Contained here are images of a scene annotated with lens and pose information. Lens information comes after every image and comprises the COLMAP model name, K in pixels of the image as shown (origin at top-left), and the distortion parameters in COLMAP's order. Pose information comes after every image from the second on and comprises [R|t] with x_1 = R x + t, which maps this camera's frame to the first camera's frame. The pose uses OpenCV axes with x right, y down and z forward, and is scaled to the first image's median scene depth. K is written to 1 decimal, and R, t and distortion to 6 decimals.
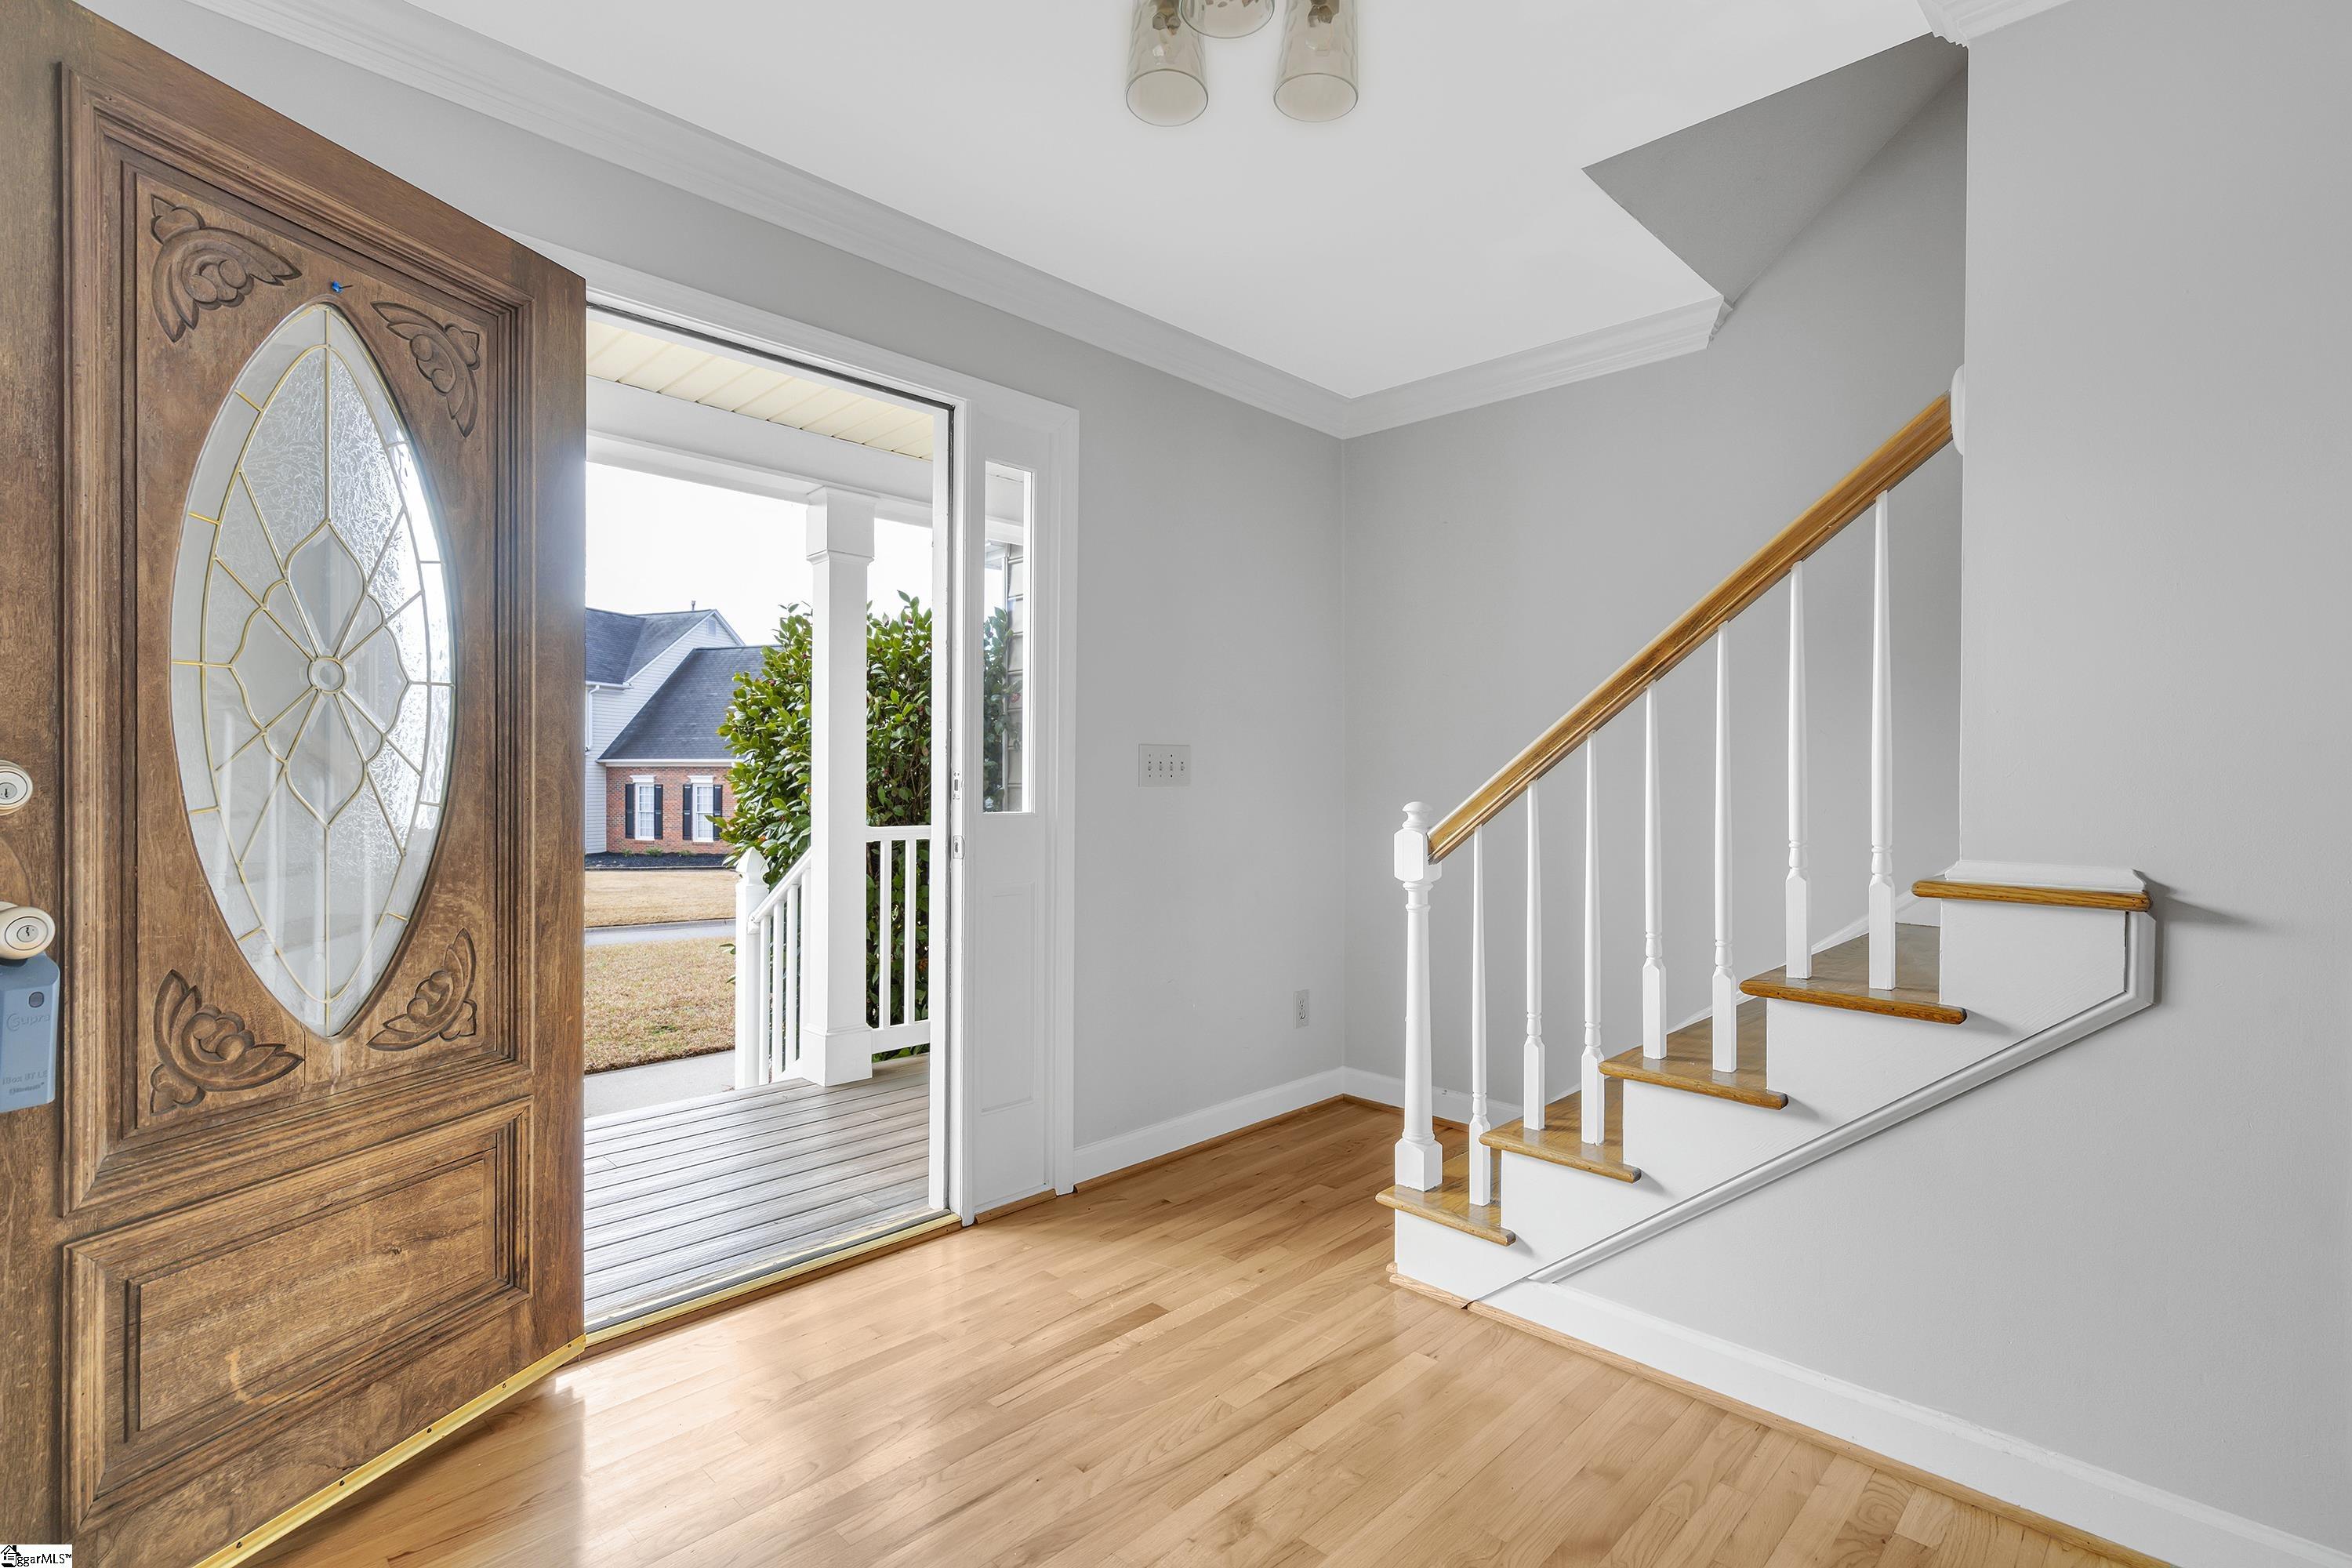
lens RADIAL K [[1052.0, 0, 1171.3], [0, 1052.0, 787.5], [0, 0, 1]] dist [-0.007782, -0.000843]
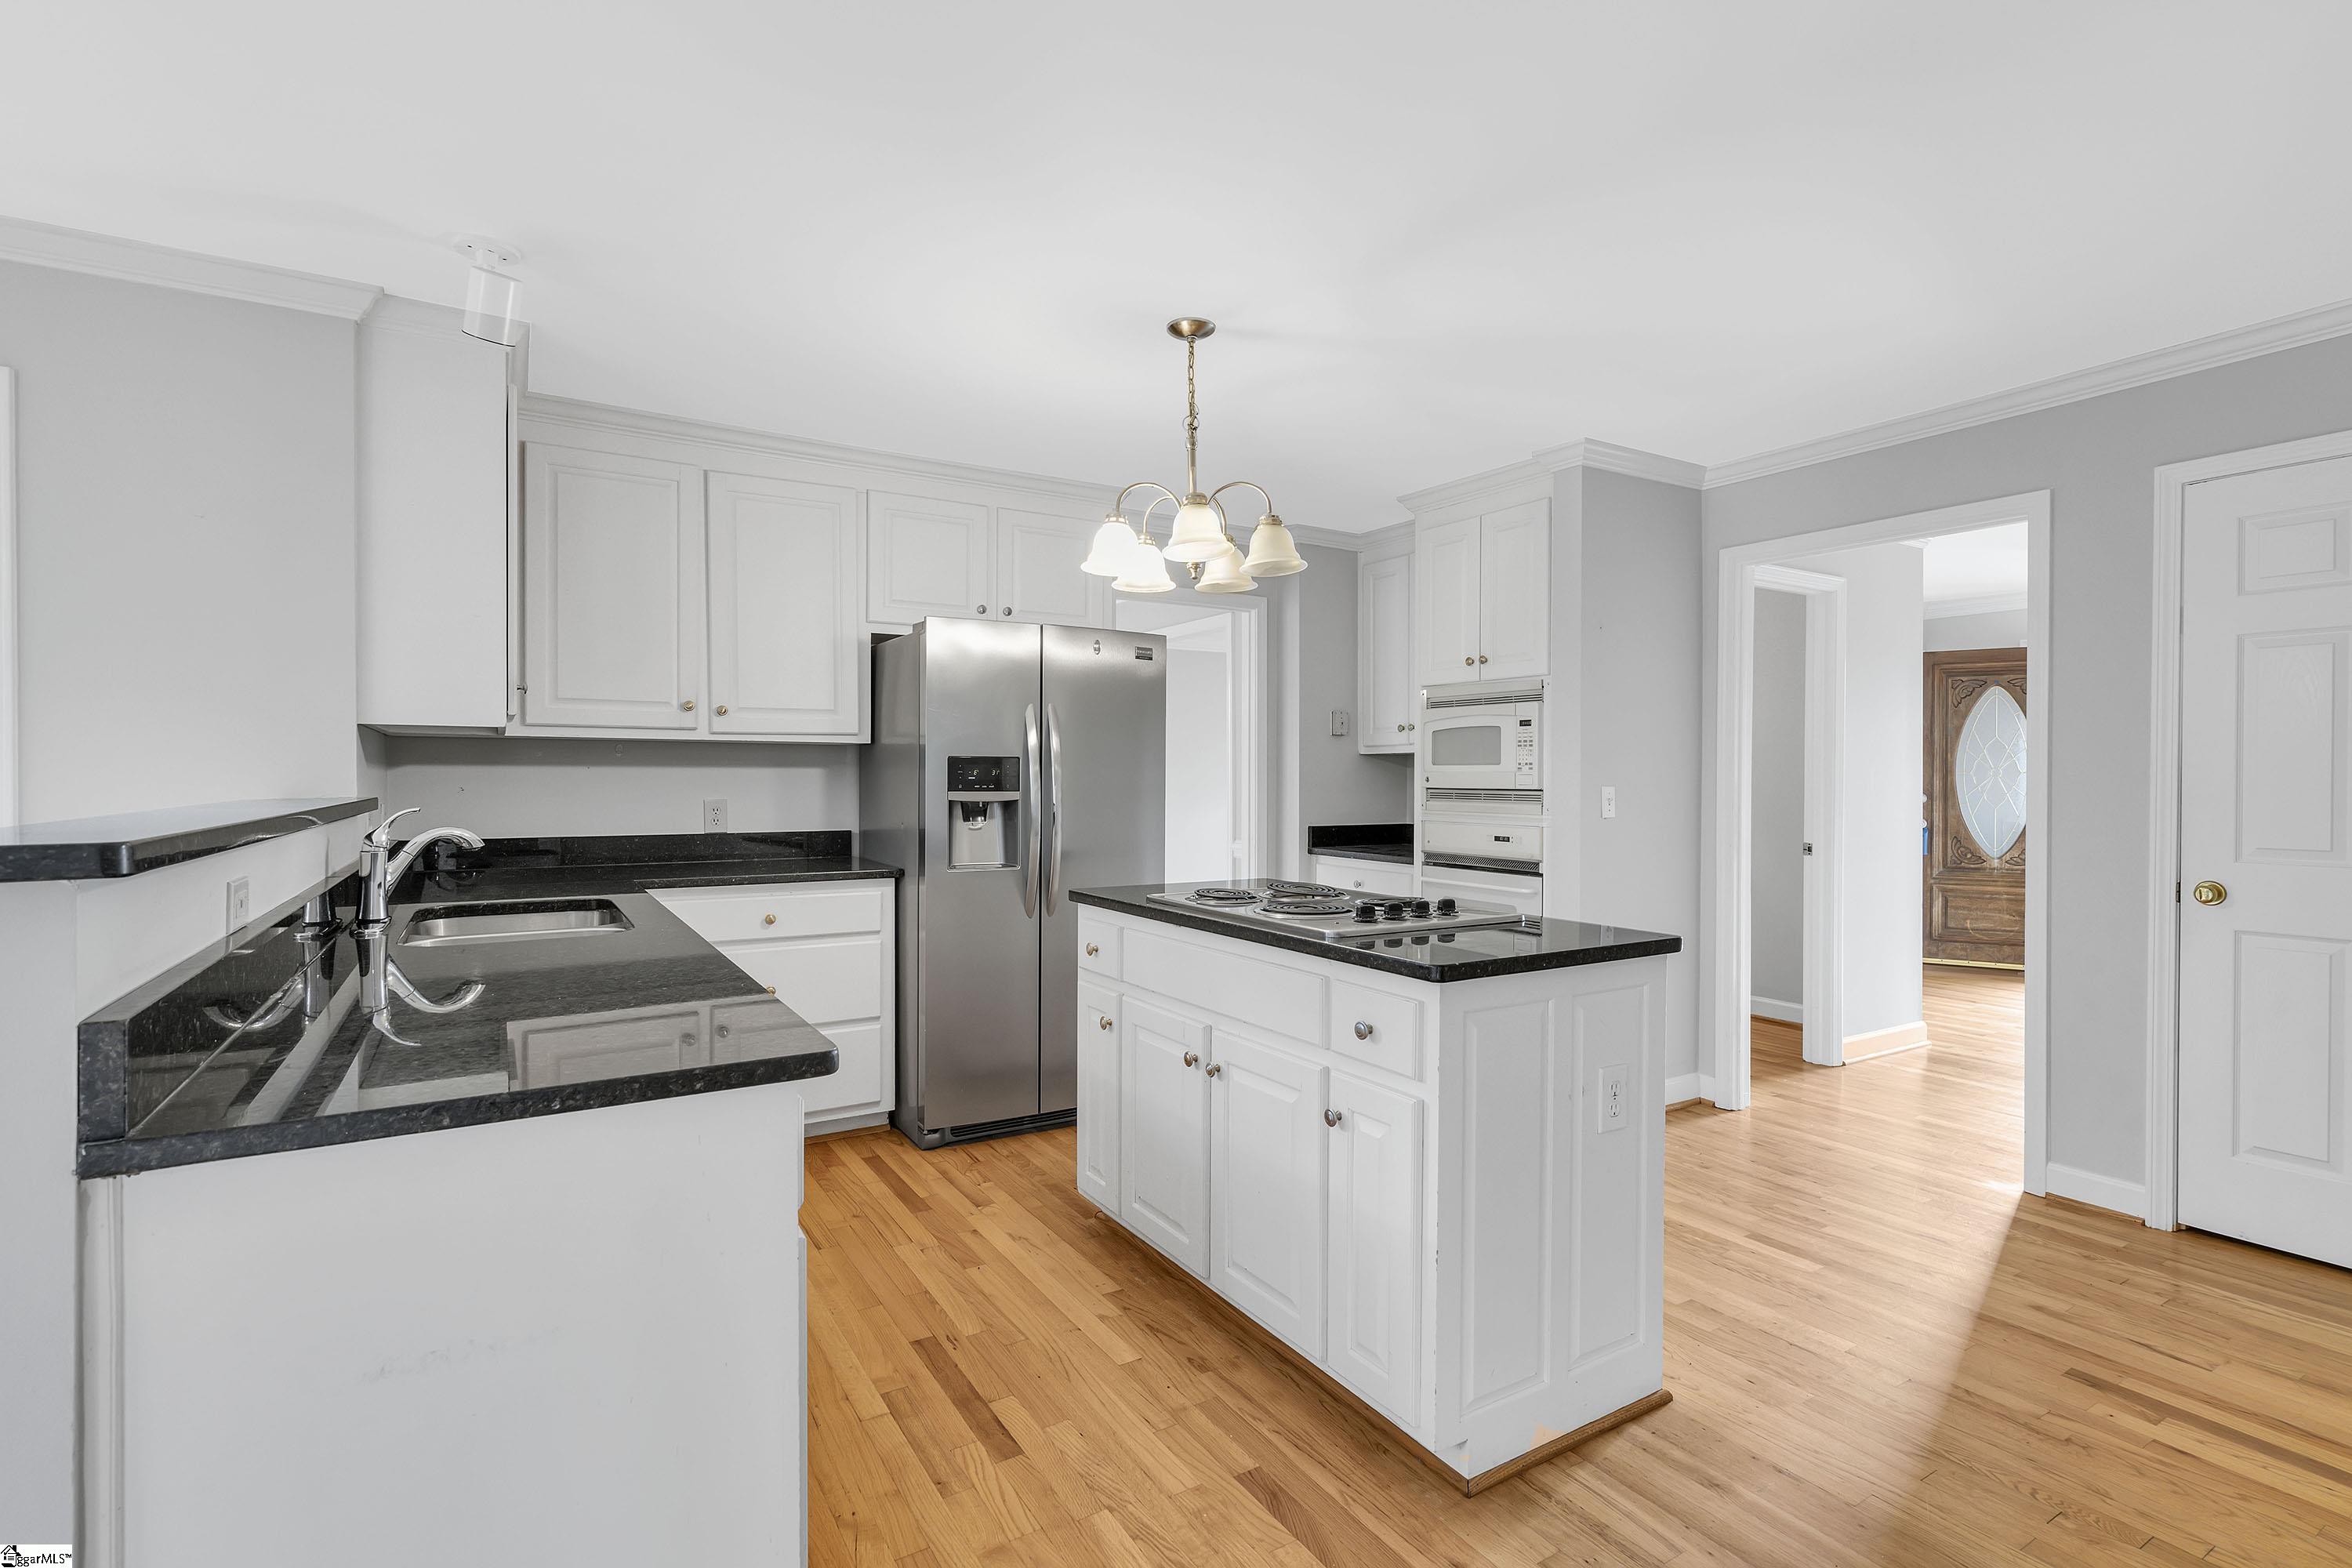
lens RADIAL K [[1052.0, 0, 1184.2], [0, 1052.0, 779.2], [0, 0, 1]] dist [-0.007782, -0.000843]
pose [[-0.232641, 0.002679, -0.972559, 4.766257], [-0.008136, 0.999956, 0.004700, -0.087047], [0.972529, 0.009006, -0.232609, -1.415361]]
